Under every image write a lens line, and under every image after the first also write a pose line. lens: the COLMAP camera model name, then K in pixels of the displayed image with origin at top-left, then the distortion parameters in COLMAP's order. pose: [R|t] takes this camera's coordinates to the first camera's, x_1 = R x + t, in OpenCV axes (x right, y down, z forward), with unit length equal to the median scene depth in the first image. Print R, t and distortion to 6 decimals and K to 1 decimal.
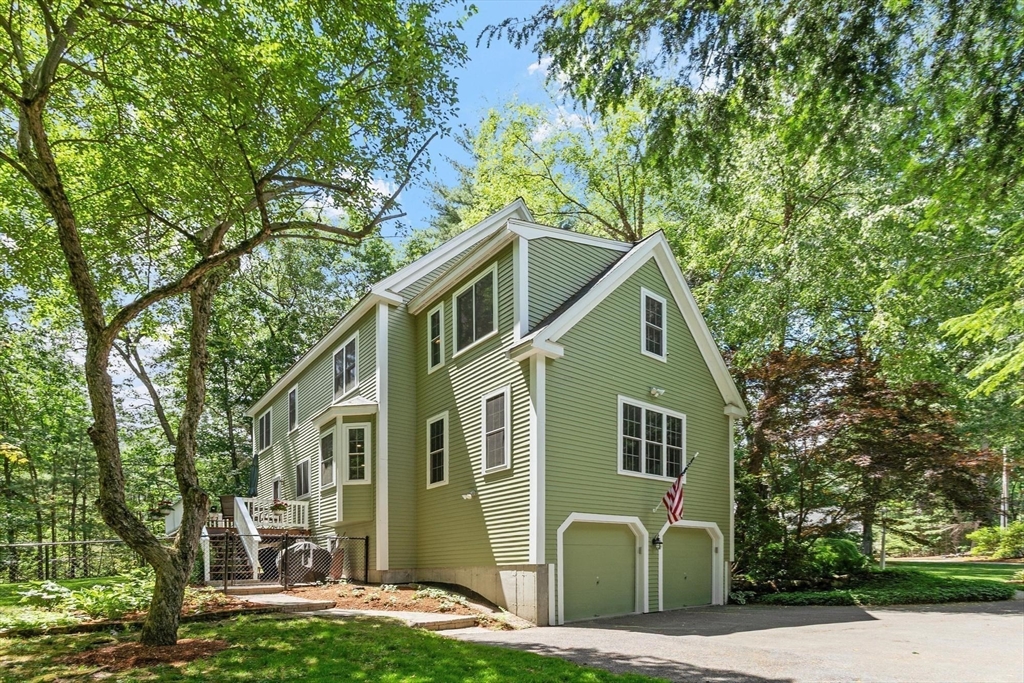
lens RADIAL K [[462.3, 0, 512.0], [0, 462.3, 341.5], [0, 0, 1]] dist [-0.000474, 0.000094]
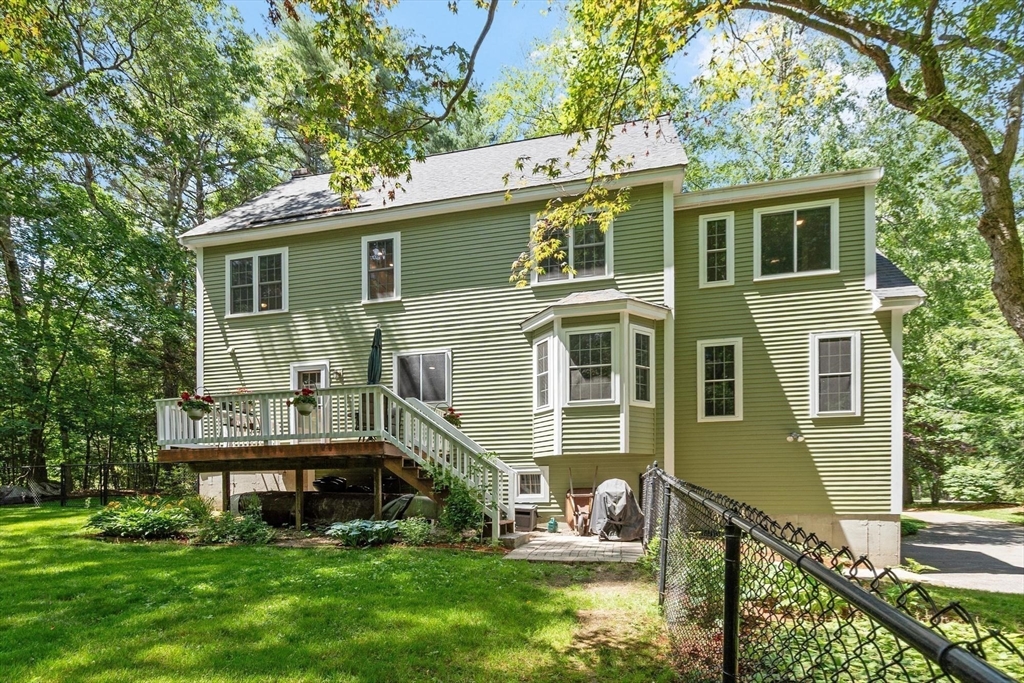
lens RADIAL K [[452.3, 0, 510.5], [0, 452.3, 305.3], [0, 0, 1]] dist [0.000072, -0.000062]
pose [[0.792270, 0.242227, 0.560030, -1.008473], [-0.279985, 0.959815, -0.019051, 0.236919], [-0.542140, -0.141706, 0.828253, 0.556567]]
